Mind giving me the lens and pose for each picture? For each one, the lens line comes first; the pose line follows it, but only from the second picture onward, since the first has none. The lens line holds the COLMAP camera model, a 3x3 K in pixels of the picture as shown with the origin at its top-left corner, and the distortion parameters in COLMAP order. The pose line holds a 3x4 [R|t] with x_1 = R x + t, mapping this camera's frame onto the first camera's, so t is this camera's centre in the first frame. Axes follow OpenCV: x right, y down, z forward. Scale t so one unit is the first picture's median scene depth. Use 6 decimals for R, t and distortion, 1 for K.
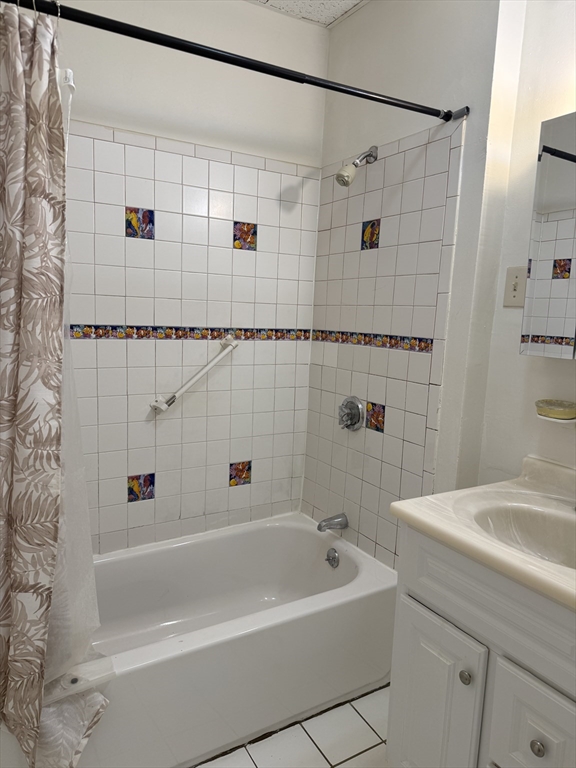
lens RADIAL K [[546.9, 0, 287.4], [0, 546.9, 389.8], [0, 0, 1]] dist [0.054267, -0.070287]
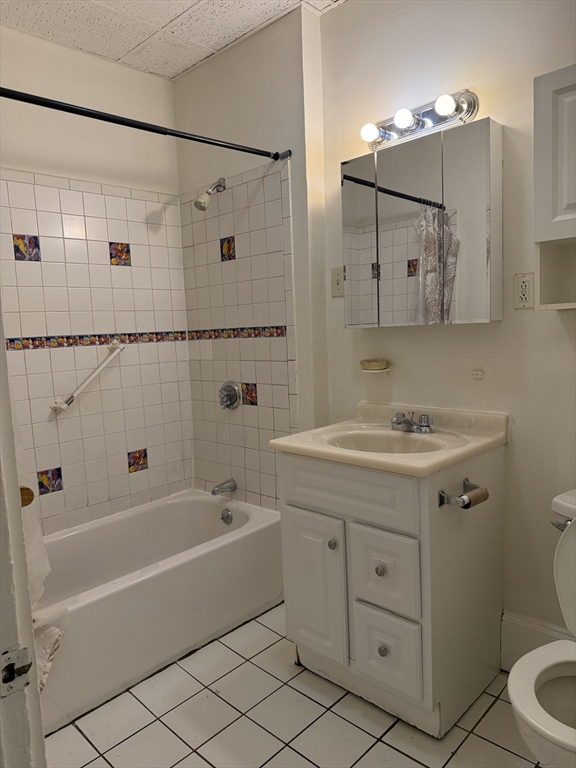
lens RADIAL K [[546.9, 0, 293.9], [0, 546.9, 382.1], [0, 0, 1]] dist [0.054267, -0.070287]
pose [[0.961062, -0.107961, 0.254370, -0.054031], [0.117557, 0.992805, -0.022784, 0.063102], [-0.250080, 0.051800, 0.966839, -0.223118]]
